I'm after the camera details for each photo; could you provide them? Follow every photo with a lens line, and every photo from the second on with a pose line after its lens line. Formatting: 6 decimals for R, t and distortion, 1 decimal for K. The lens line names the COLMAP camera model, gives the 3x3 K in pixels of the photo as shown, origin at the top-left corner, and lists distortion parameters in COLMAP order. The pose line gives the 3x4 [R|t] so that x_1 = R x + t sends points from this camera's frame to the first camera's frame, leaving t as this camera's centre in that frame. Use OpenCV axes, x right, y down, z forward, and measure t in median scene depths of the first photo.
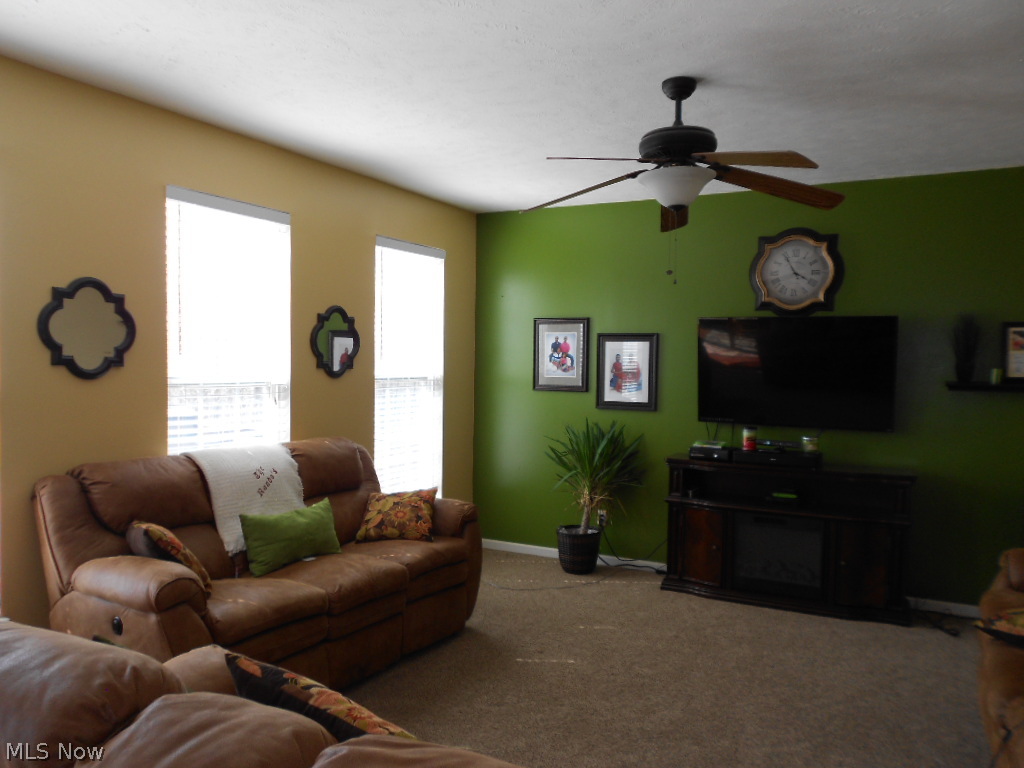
lens RADIAL K [[781.5, 0, 515.8], [0, 781.5, 386.1], [0, 0, 1]] dist [0.000530, 0.002551]
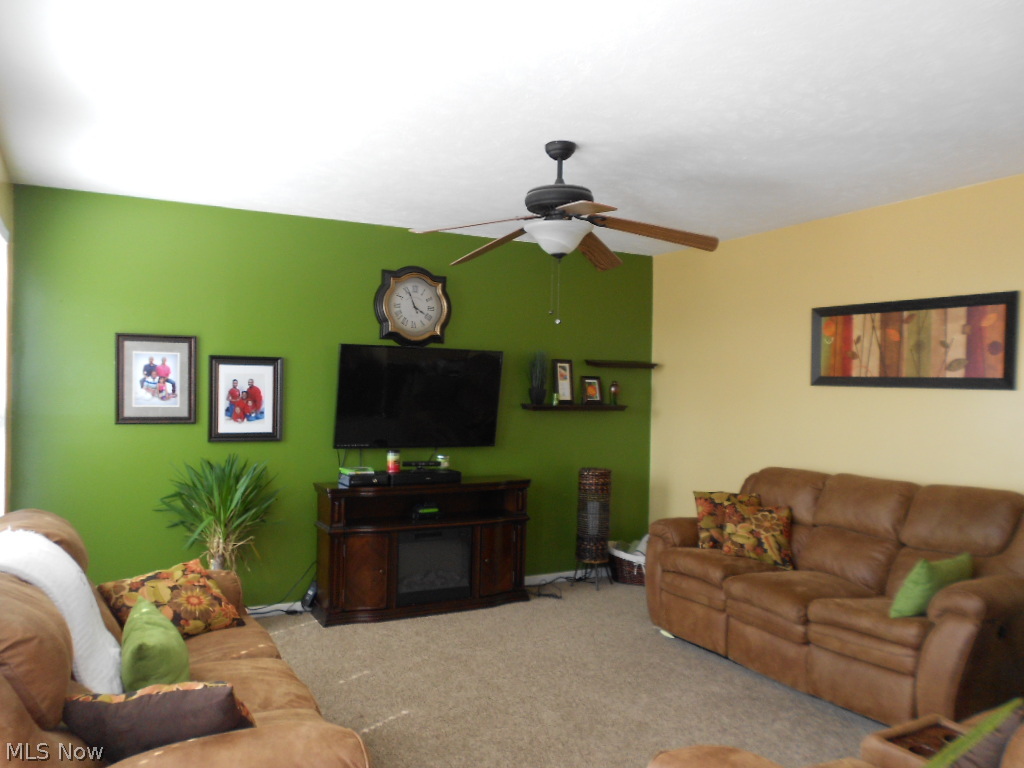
lens RADIAL K [[781.5, 0, 515.8], [0, 781.5, 386.1], [0, 0, 1]] dist [0.000530, 0.002551]
pose [[0.569449, -0.002999, 0.822021, -0.460694], [0.020224, 0.999742, -0.010363, -0.019470], [-0.821778, 0.022526, 0.569363, 0.256928]]
